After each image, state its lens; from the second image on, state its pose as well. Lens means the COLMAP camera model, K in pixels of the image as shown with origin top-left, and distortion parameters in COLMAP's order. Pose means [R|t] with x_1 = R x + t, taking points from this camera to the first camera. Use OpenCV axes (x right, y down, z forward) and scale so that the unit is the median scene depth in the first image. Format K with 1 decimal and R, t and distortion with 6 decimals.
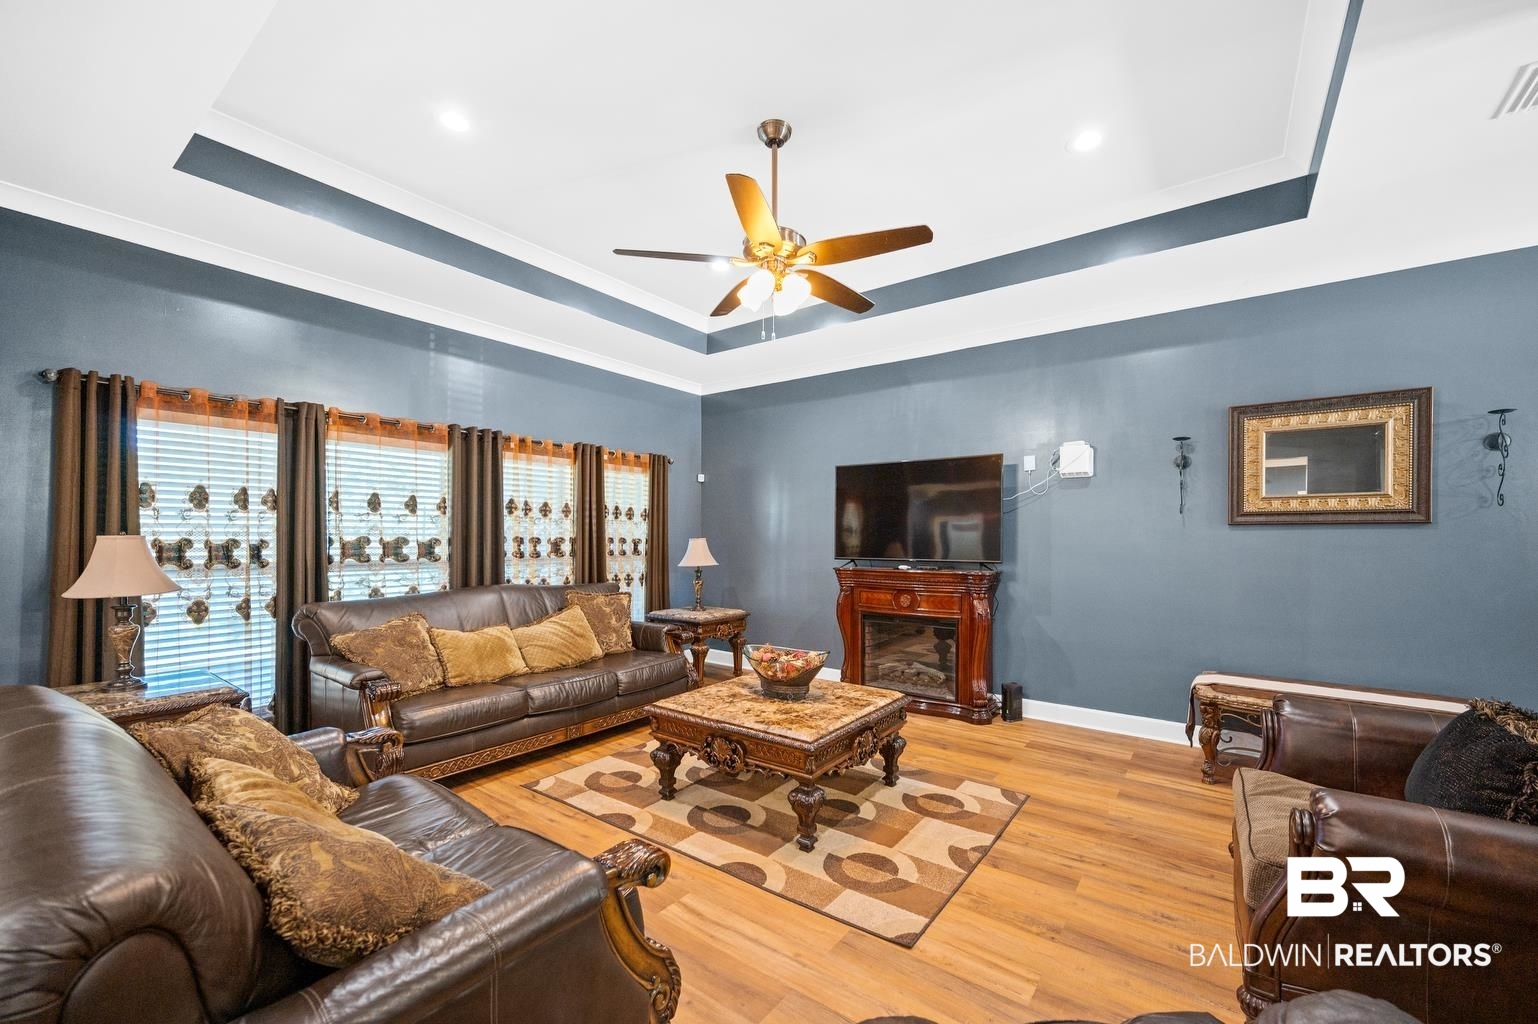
lens RADIAL K [[613.6, 0, 767.9], [0, 613.6, 539.5], [0, 0, 1]] dist [-0.002279, -0.000395]
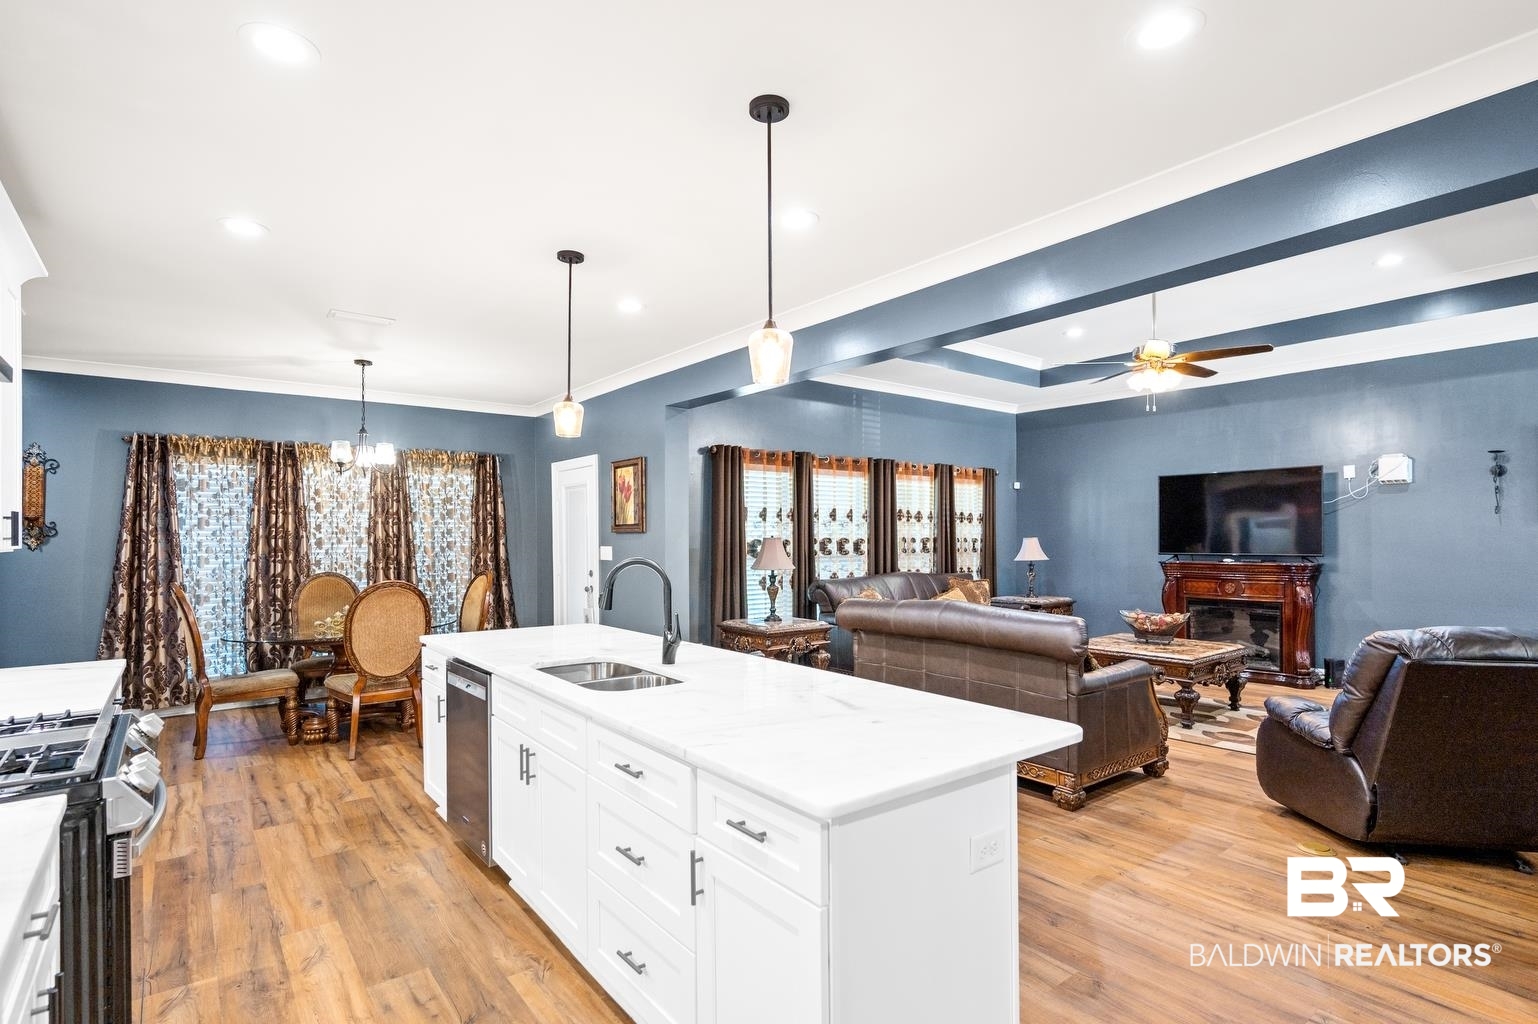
lens RADIAL K [[749.3, 0, 763.7], [0, 749.3, 536.0], [0, 0, 1]] dist [-0.001700, -0.000094]
pose [[0.963888, -0.007937, -0.266188, -0.283332], [0.005824, 0.999945, -0.008724, 0.005627], [0.266243, 0.006859, 0.963882, -0.702821]]
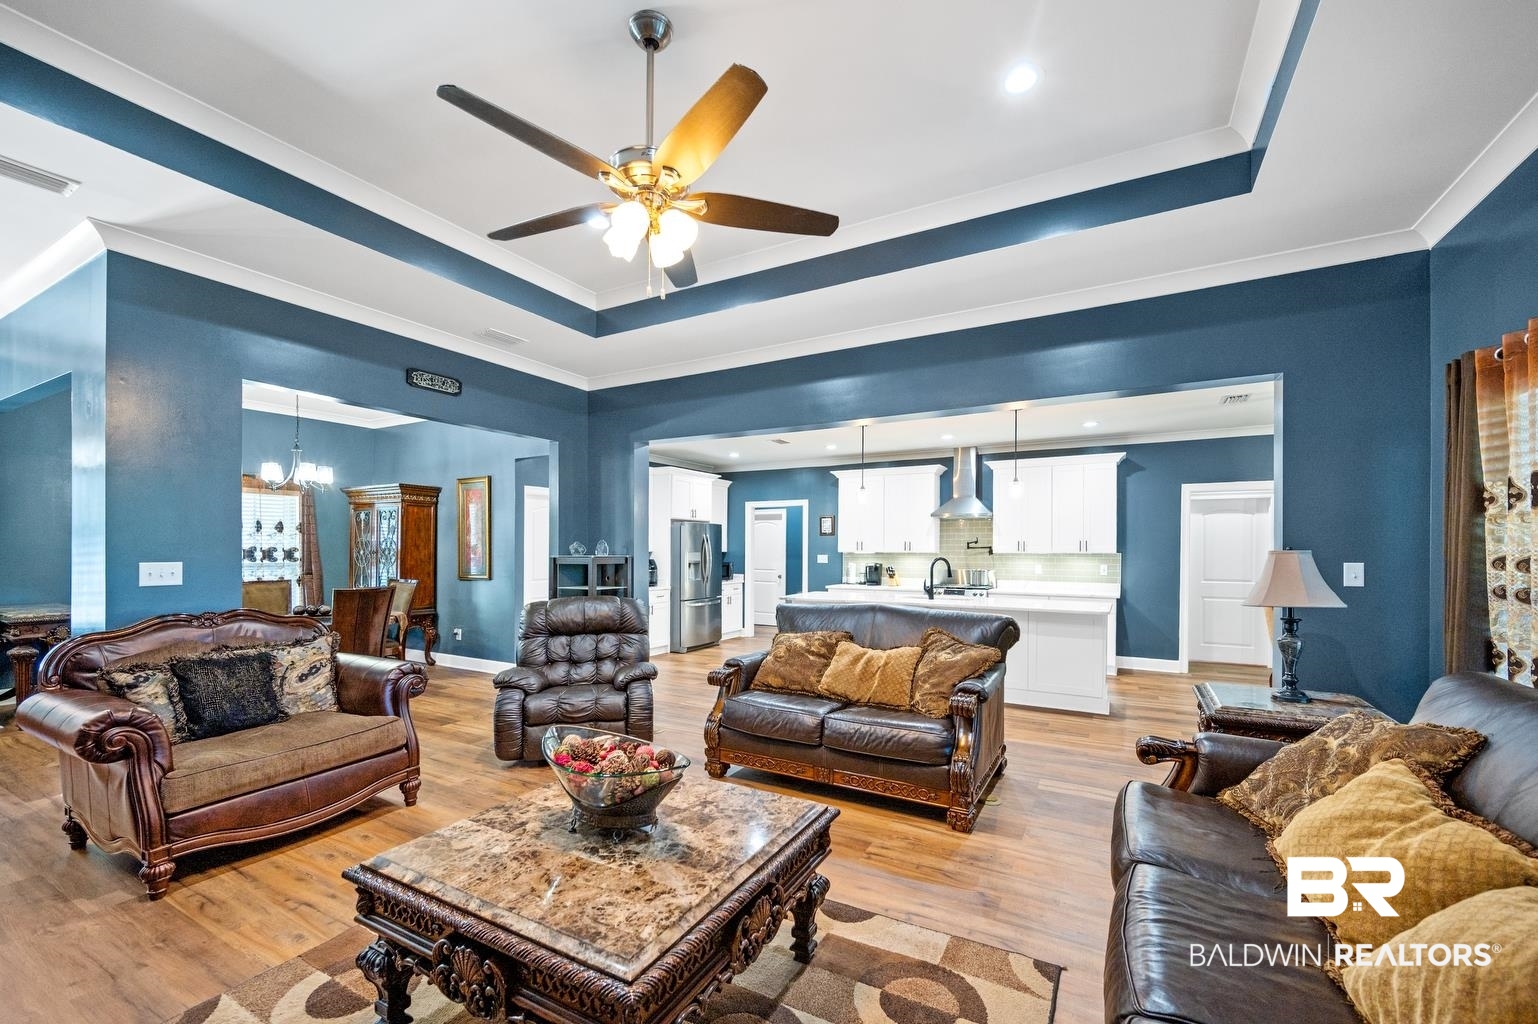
lens RADIAL K [[622.6, 0, 780.4], [0, 622.6, 546.6], [0, 0, 1]] dist [0.001180, 0.000039]
pose [[-0.990691, -0.005791, -0.136010, -0.033645], [-0.006307, 0.999974, 0.003358, -0.007225], [0.135987, 0.004184, -0.990702, 1.145546]]
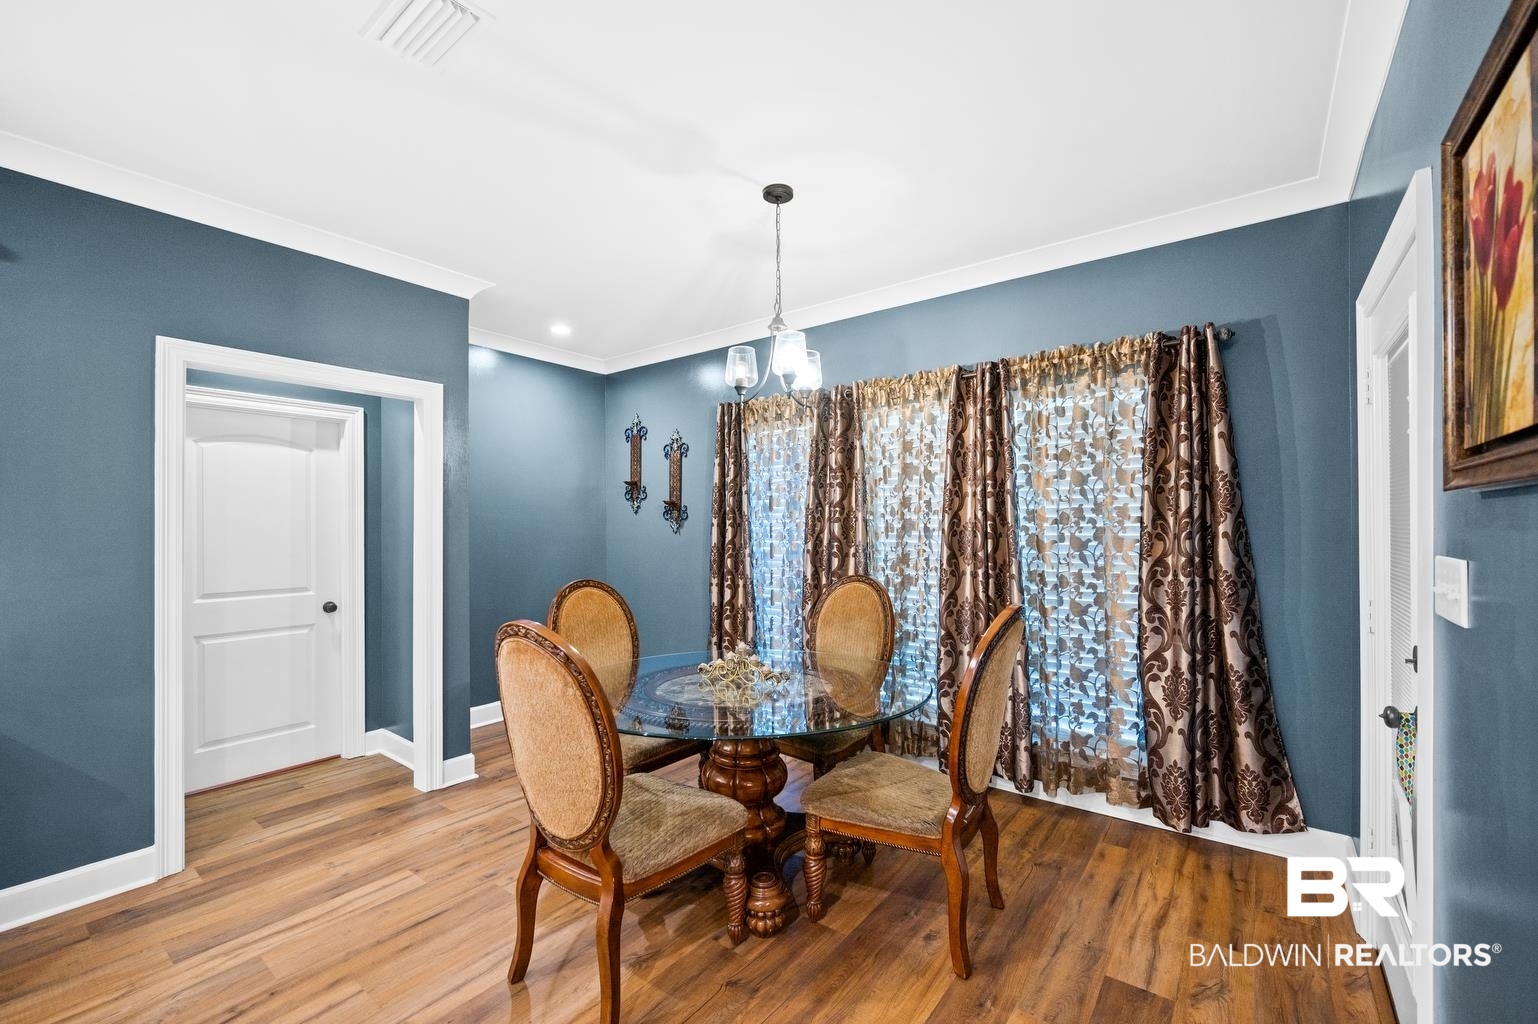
lens RADIAL K [[631.1, 0, 767.3], [0, 631.1, 527.7], [0, 0, 1]] dist [0.000047, -0.000087]
pose [[-0.010742, 0.000777, -0.999942, -0.682022], [-0.004871, 0.999988, 0.000829, 0.000246], [0.999930, 0.004879, -0.010738, 0.290514]]
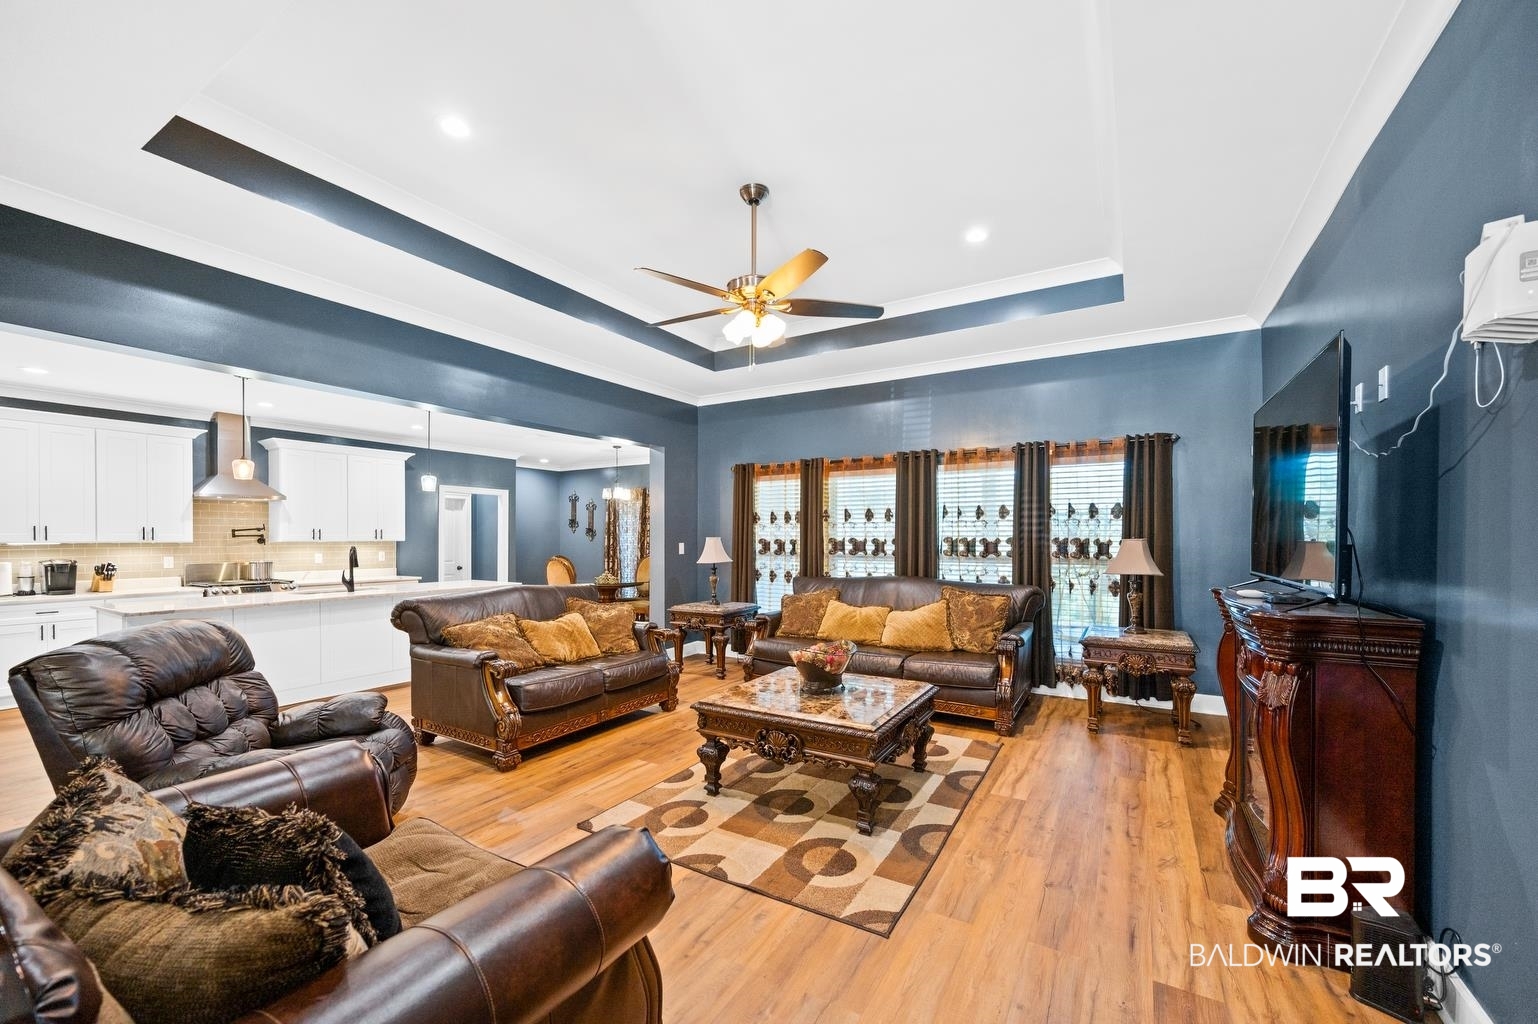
lens RADIAL K [[613.6, 0, 767.9], [0, 613.6, 539.5], [0, 0, 1]] dist [-0.002279, -0.000395]
pose [[0.101385, -0.000027, -0.994847, 0.749368], [-0.004771, 0.999988, -0.000514, 0.001491], [0.994836, 0.004799, 0.101384, 0.575034]]
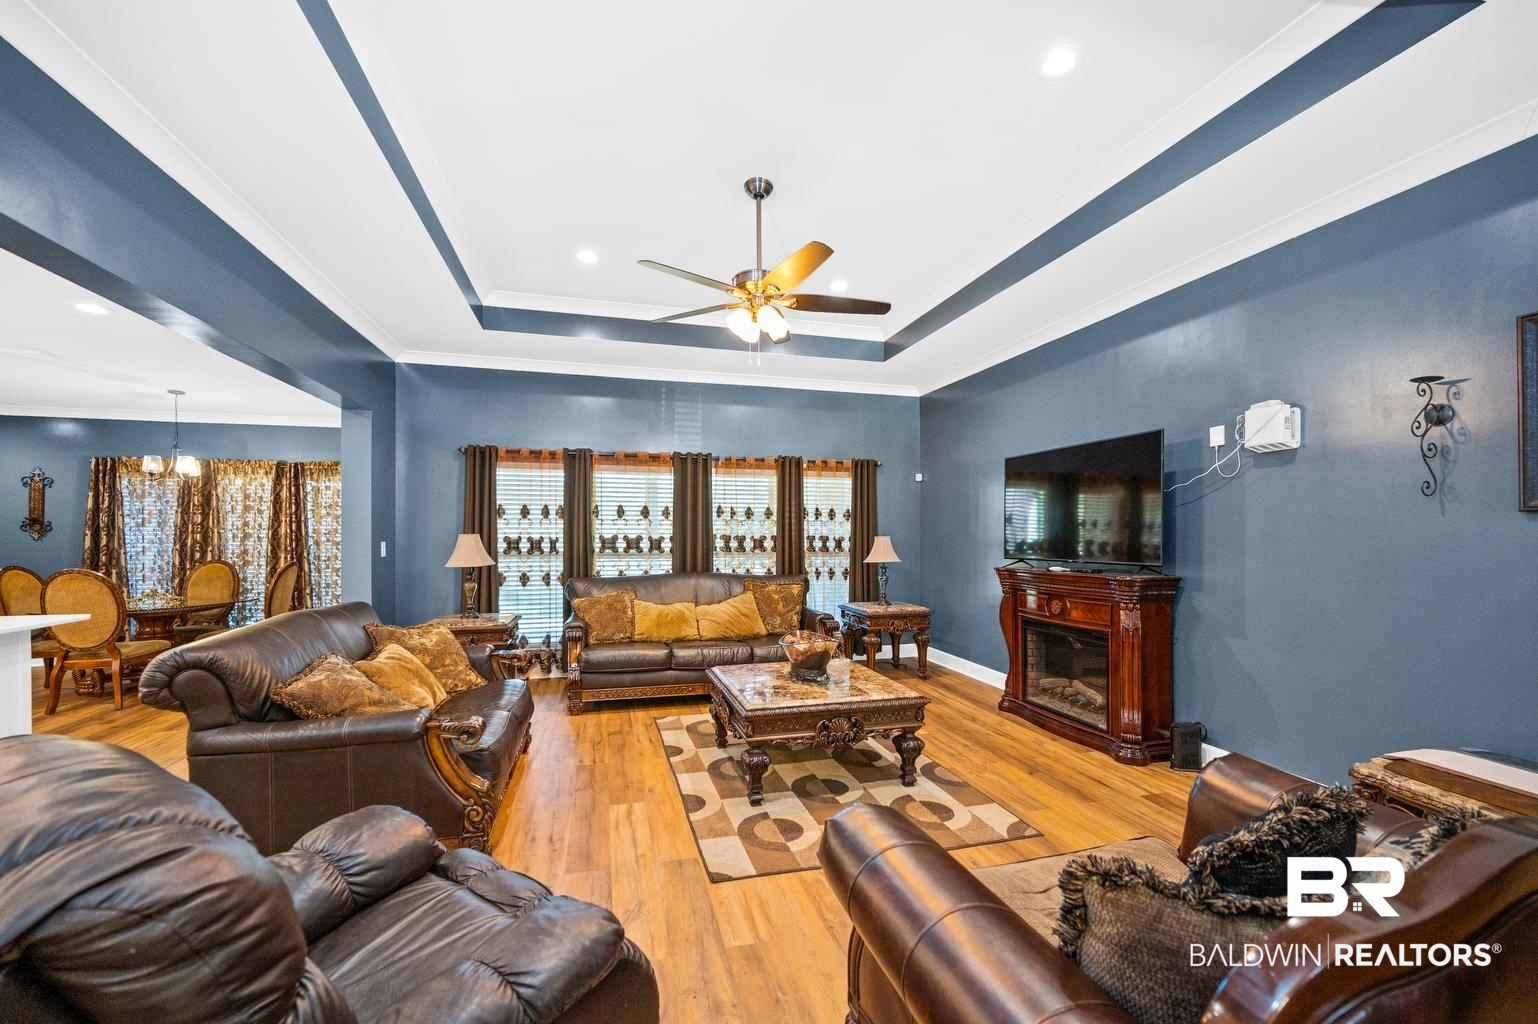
lens RADIAL K [[609.6, 0, 763.6], [0, 609.6, 533.2], [0, 0, 1]] dist [-0.001653, 0.000235]
pose [[0.786807, -0.004462, -0.617183, 0.459670], [-0.001920, 0.999951, -0.009678, 0.004032], [0.617196, 0.008800, 0.786760, 0.061071]]
